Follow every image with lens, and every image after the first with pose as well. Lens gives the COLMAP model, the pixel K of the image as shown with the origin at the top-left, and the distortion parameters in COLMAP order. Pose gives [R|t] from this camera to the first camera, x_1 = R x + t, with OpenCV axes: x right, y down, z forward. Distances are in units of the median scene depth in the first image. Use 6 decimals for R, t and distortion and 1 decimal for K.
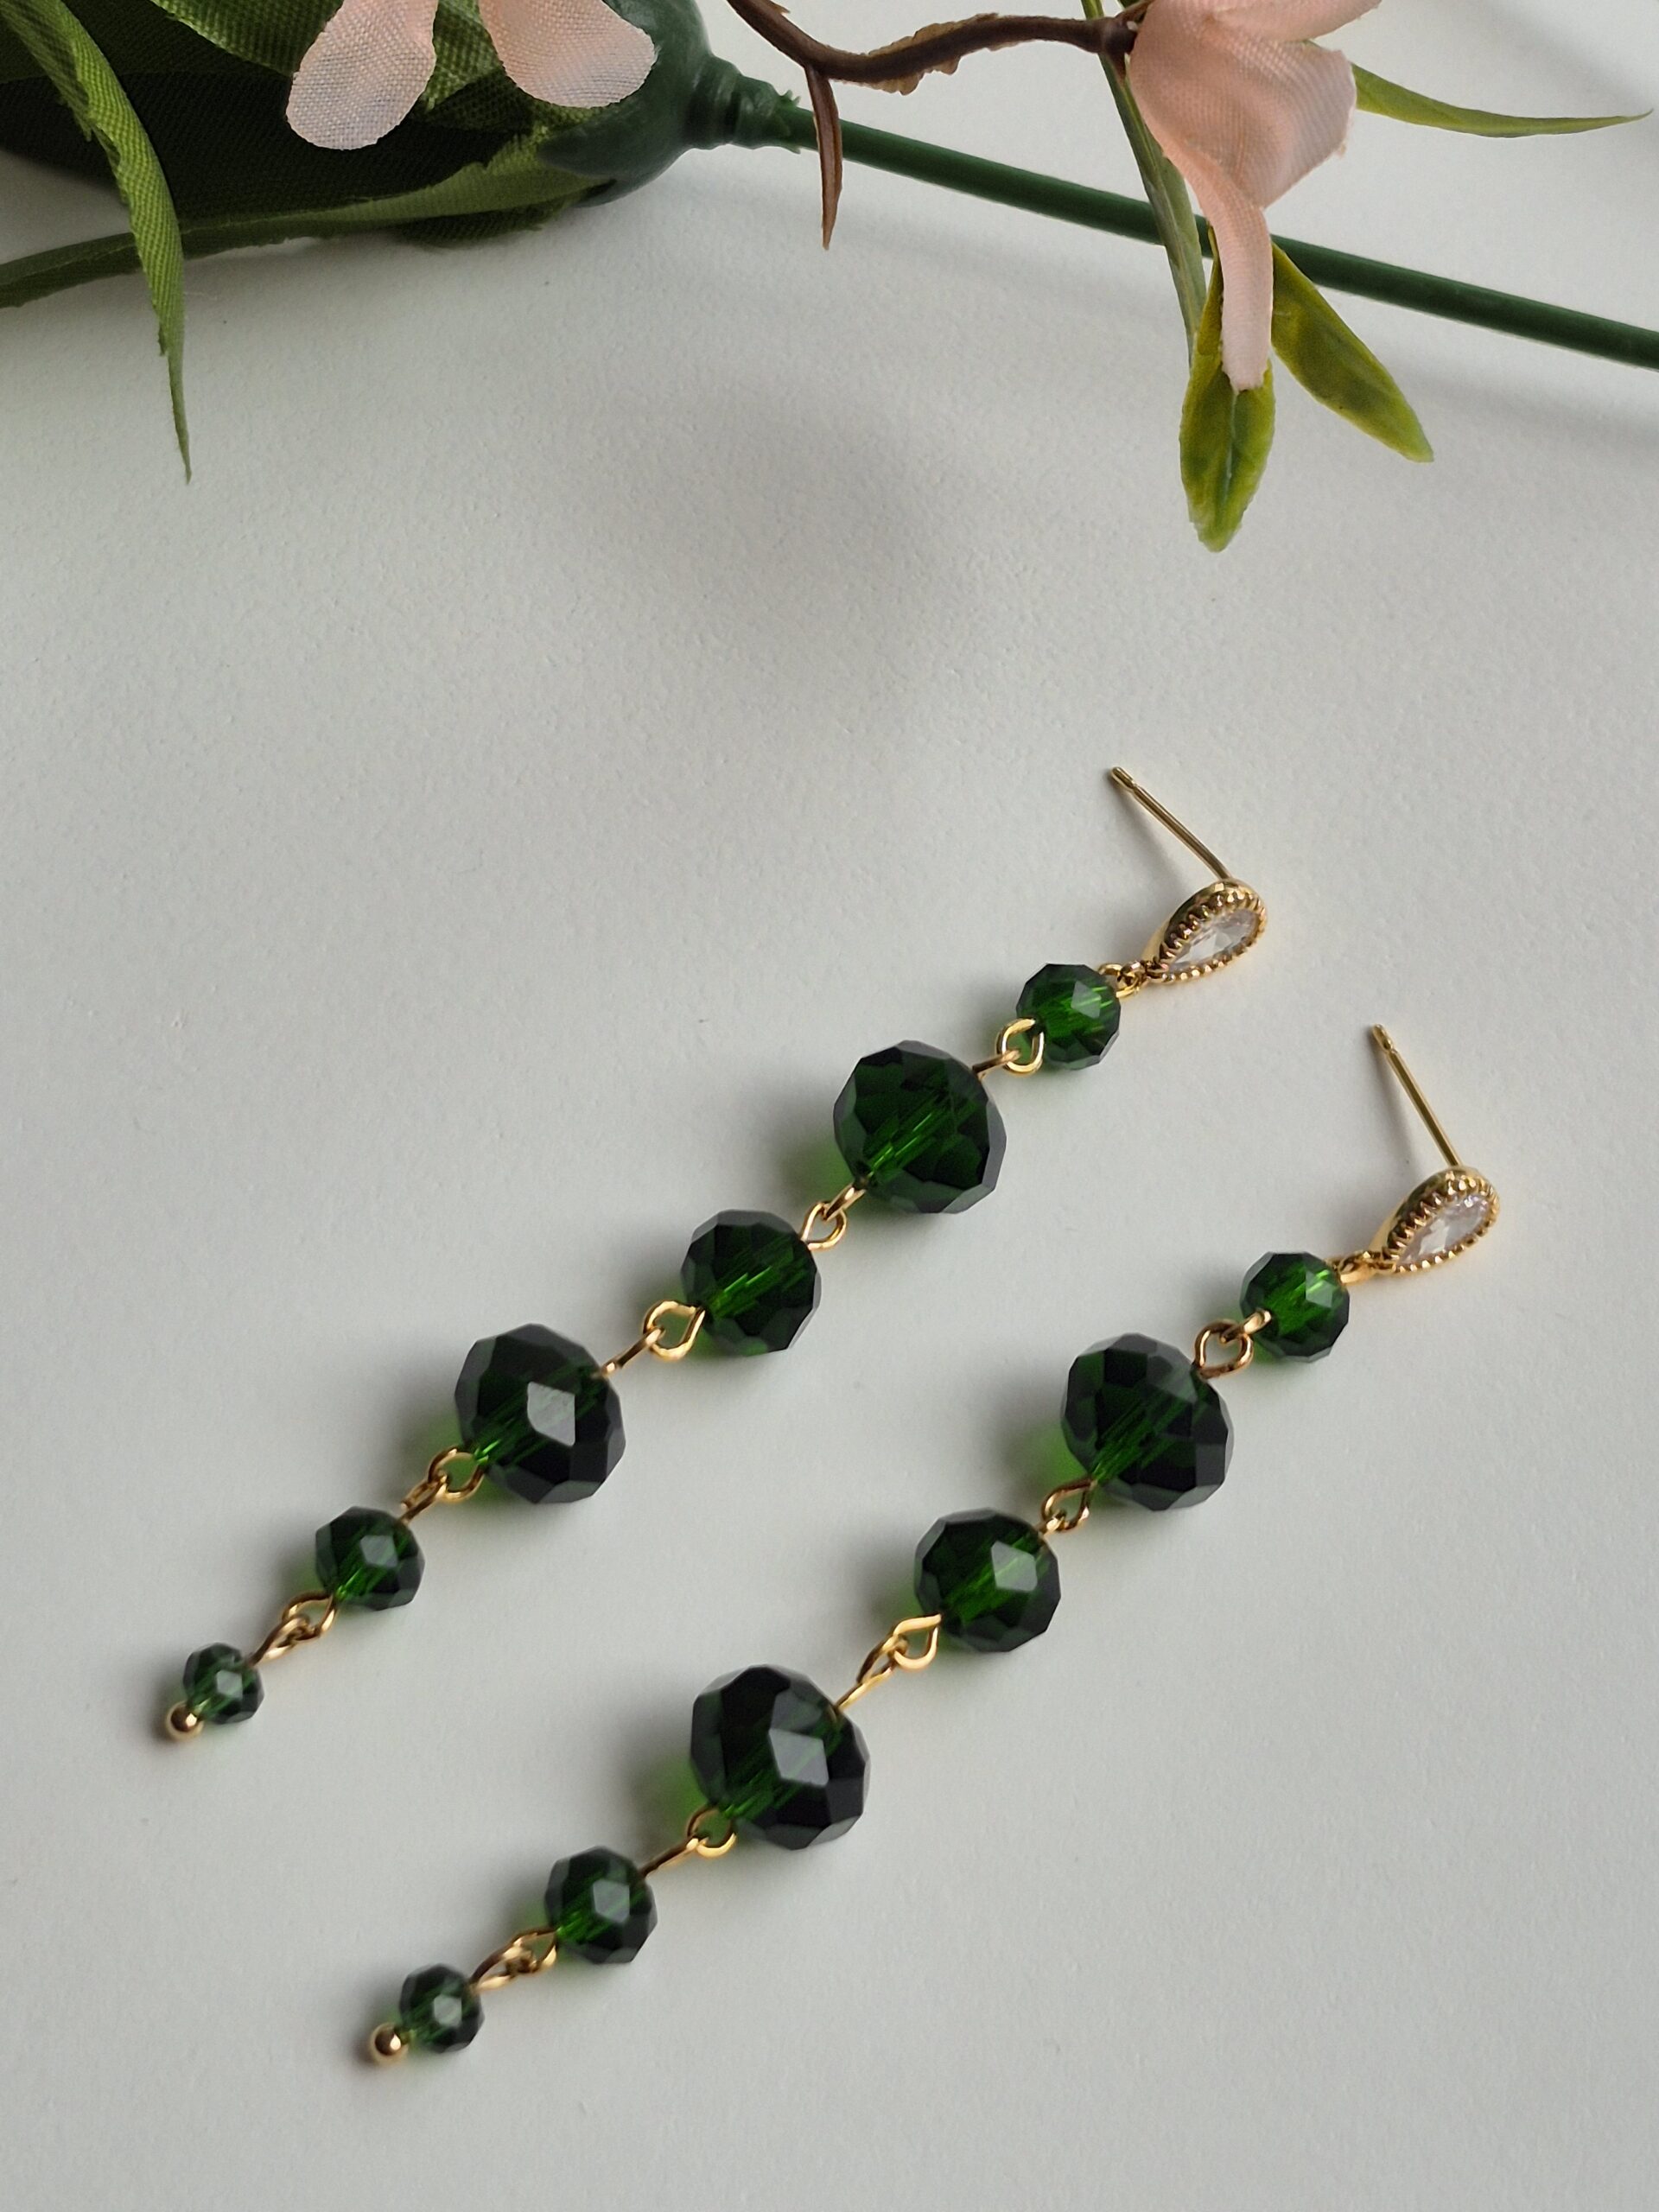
lens RADIAL K [[1630.2, 0, 830.4], [0, 1630.2, 1010.0], [0, 0, 1]] dist [-0.004393, 0.003969]
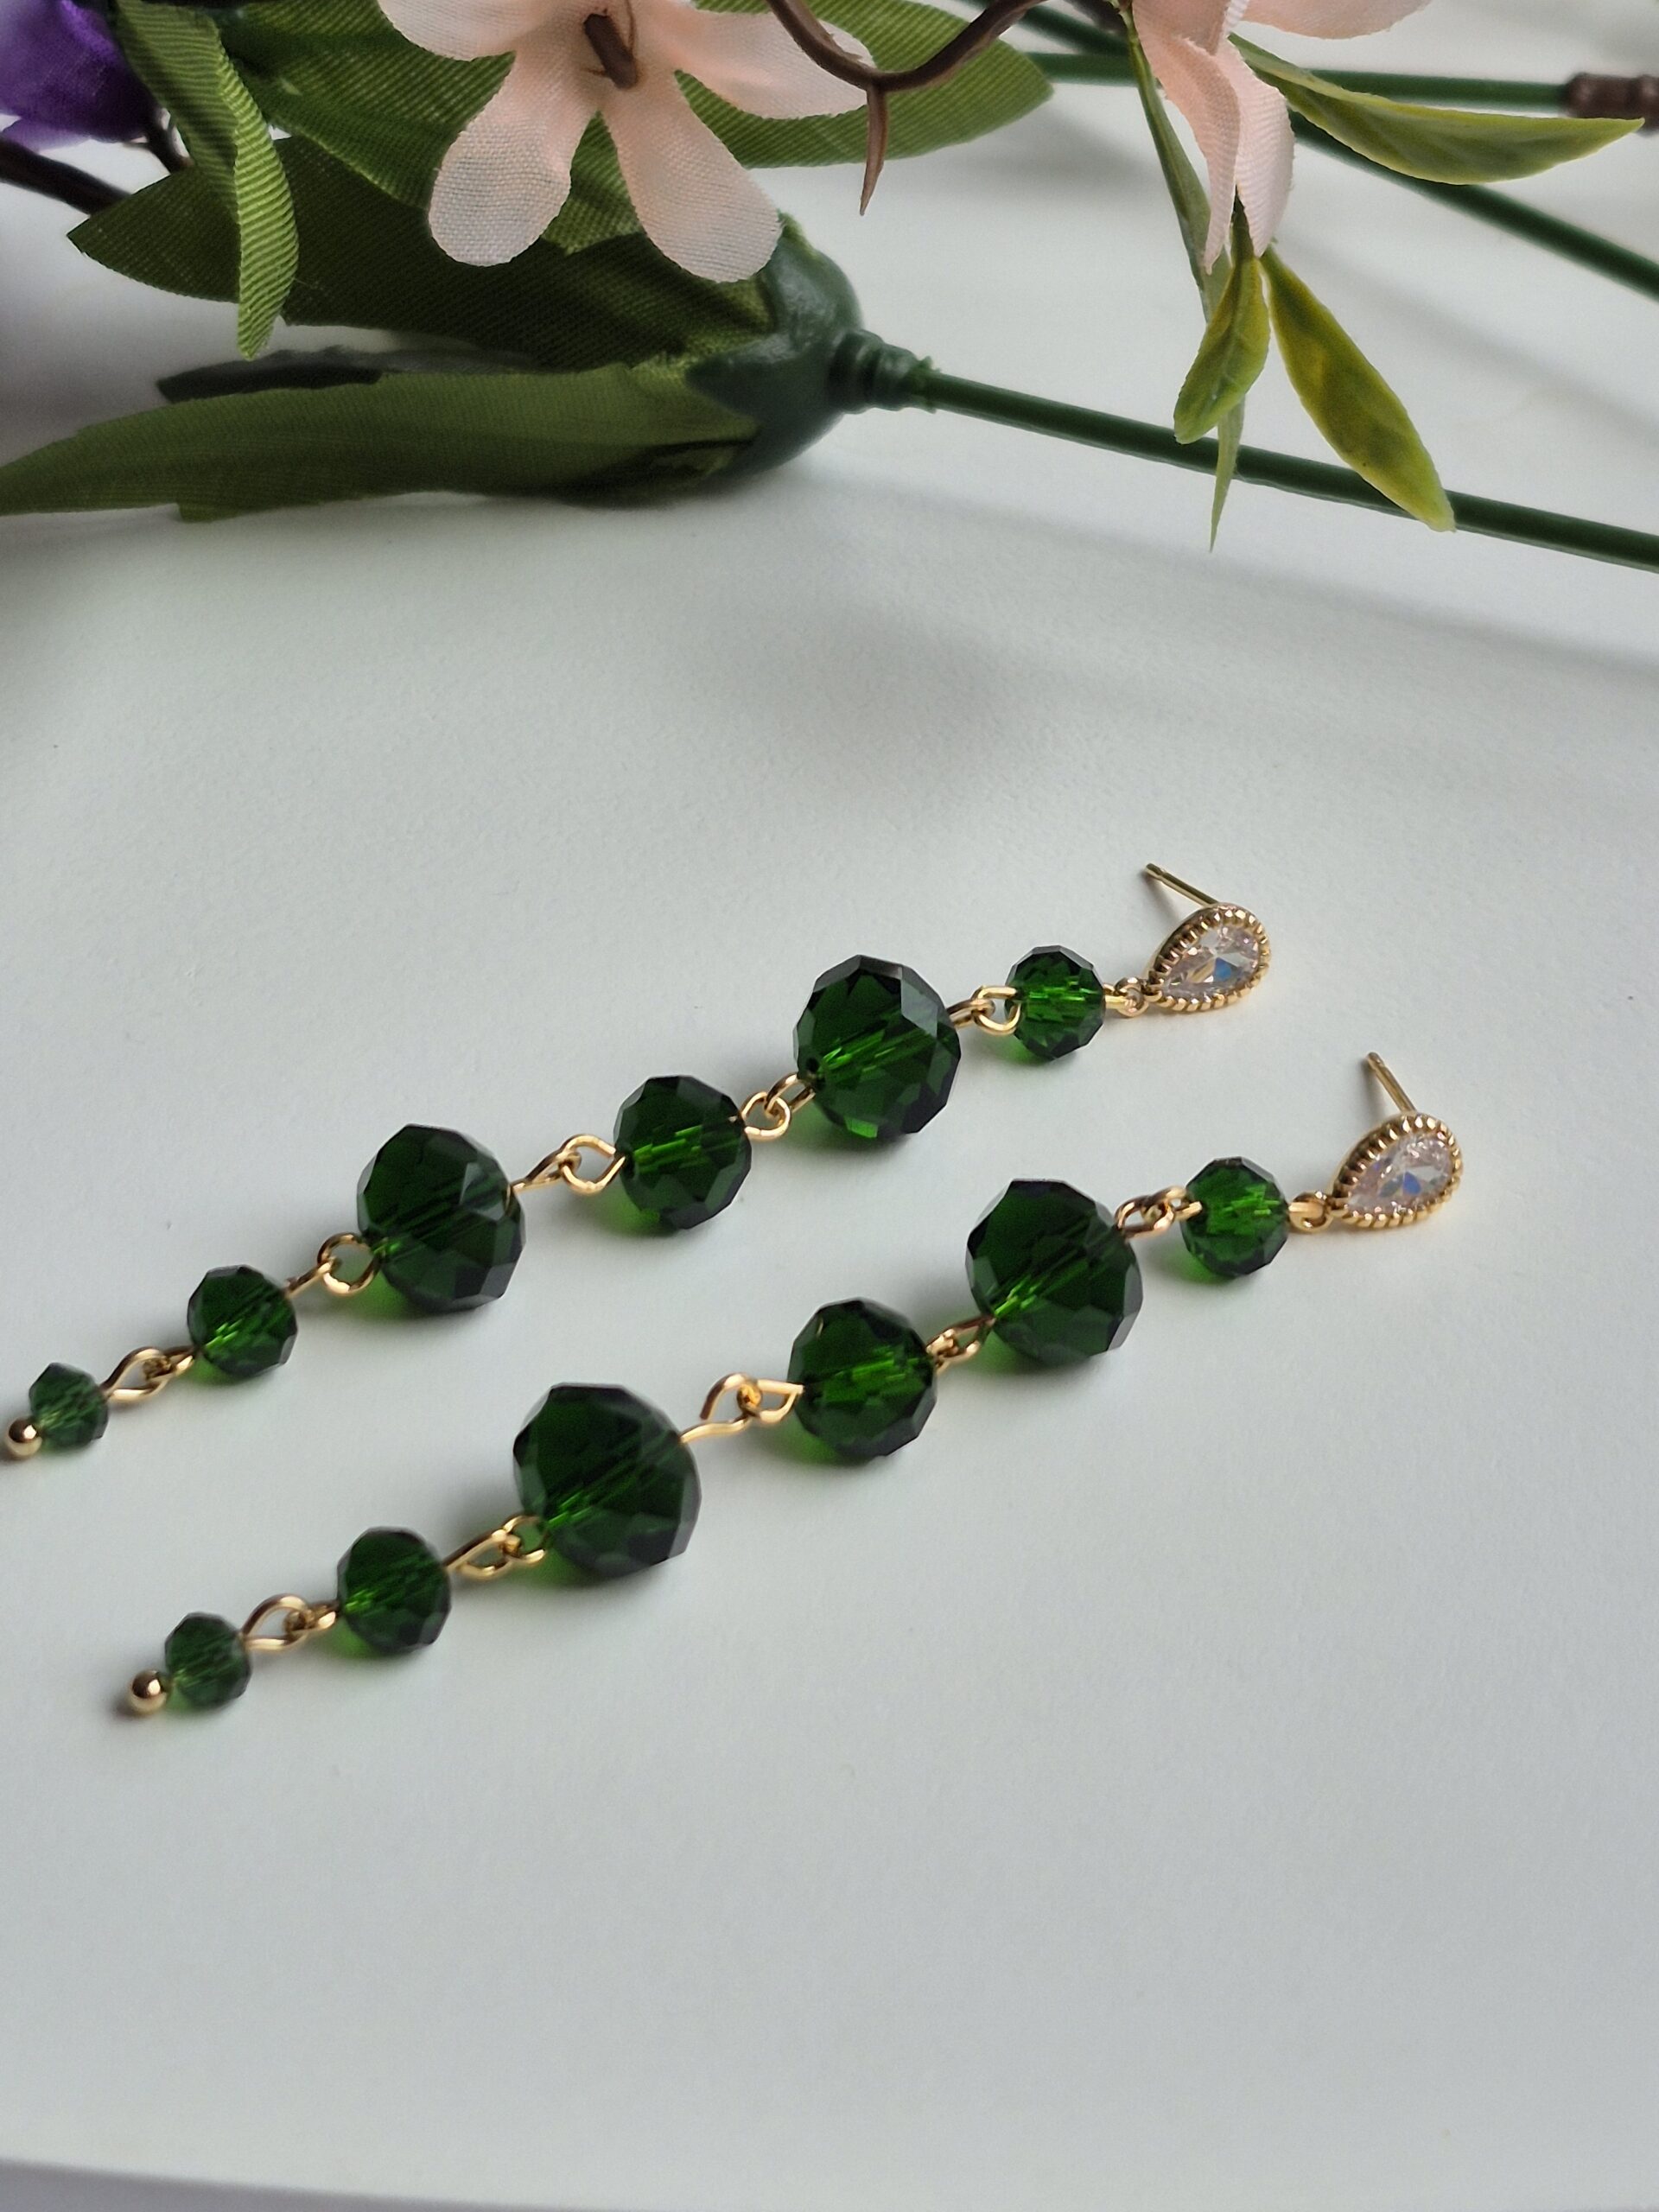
lens RADIAL K [[1630.2, 0, 830.4], [0, 1630.2, 1010.0], [0, 0, 1]] dist [-0.004393, 0.003969]
pose [[0.994481, 0.088532, -0.056294, 0.056718], [-0.095862, 0.984824, -0.144682, 0.139079], [0.042630, 0.149280, 0.987876, 0.010802]]
